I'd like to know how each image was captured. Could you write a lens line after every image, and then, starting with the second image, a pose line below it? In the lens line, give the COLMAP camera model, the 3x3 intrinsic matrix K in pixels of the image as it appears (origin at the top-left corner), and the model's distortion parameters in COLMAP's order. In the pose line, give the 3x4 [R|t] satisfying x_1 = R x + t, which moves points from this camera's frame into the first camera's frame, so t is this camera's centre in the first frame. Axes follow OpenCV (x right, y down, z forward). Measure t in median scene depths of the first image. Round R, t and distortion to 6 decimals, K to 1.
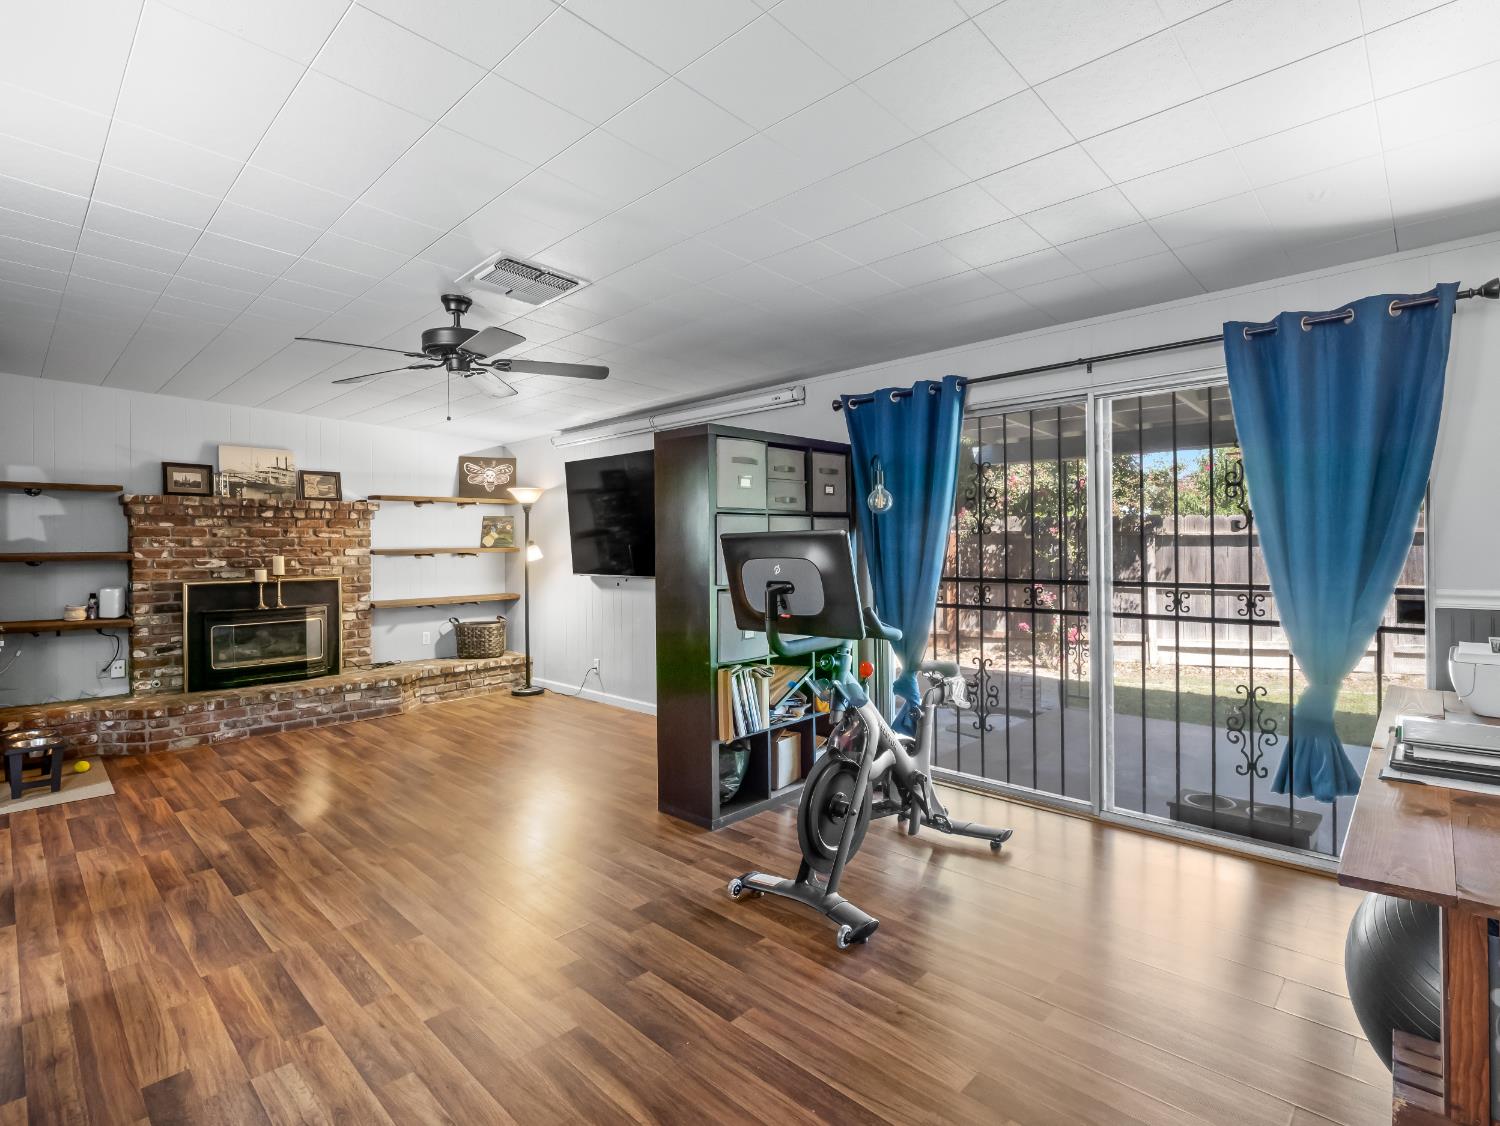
lens RADIAL K [[732.1, 0, 747.9], [0, 732.1, 537.2], [0, 0, 1]] dist [-0.012788, -0.002661]
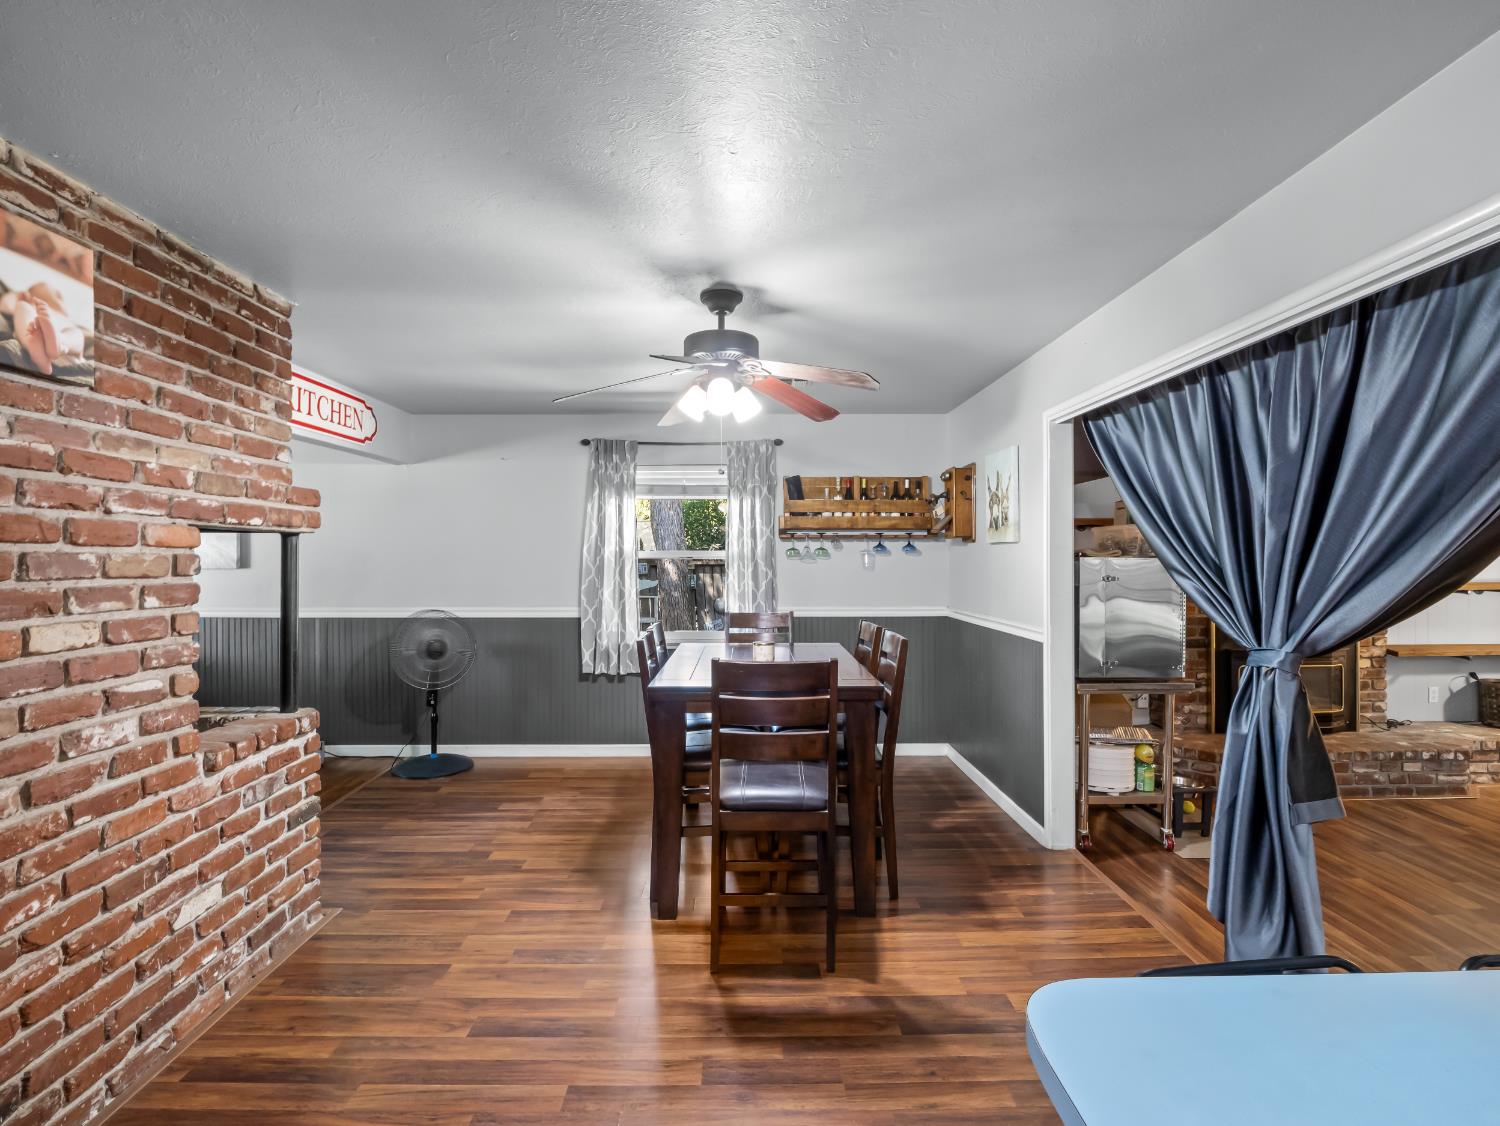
lens RADIAL K [[732.1, 0, 740.3], [0, 732.1, 555.3], [0, 0, 1]] dist [-0.012788, -0.002661]
pose [[0.691134, 0.005002, -0.722709, -0.526675], [0.005715, 0.999907, 0.012385, -0.035832], [0.722704, -0.012690, 0.691041, -0.110250]]
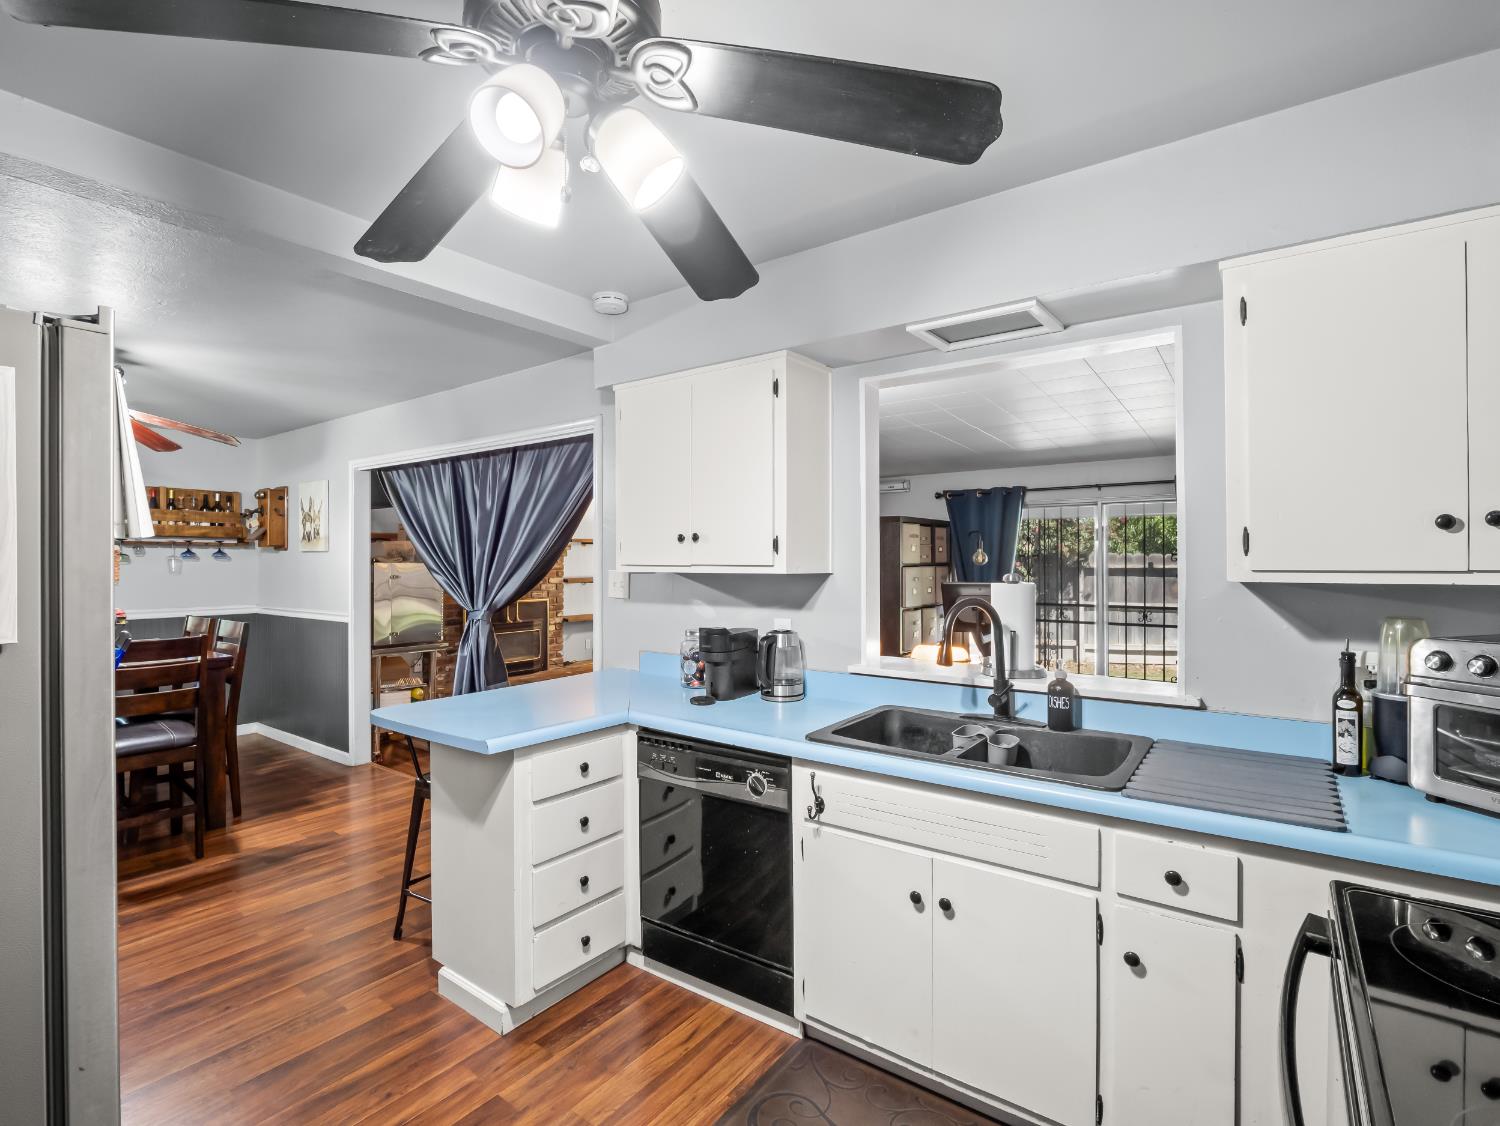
lens RADIAL K [[732.1, 0, 757.1], [0, 732.1, 557.6], [0, 0, 1]] dist [-0.012788, -0.002661]
pose [[0.992102, 0.008574, 0.125137, -0.404076], [-0.009672, 0.999920, 0.008166, -0.043811], [-0.125057, -0.009312, 0.992106, -0.471163]]
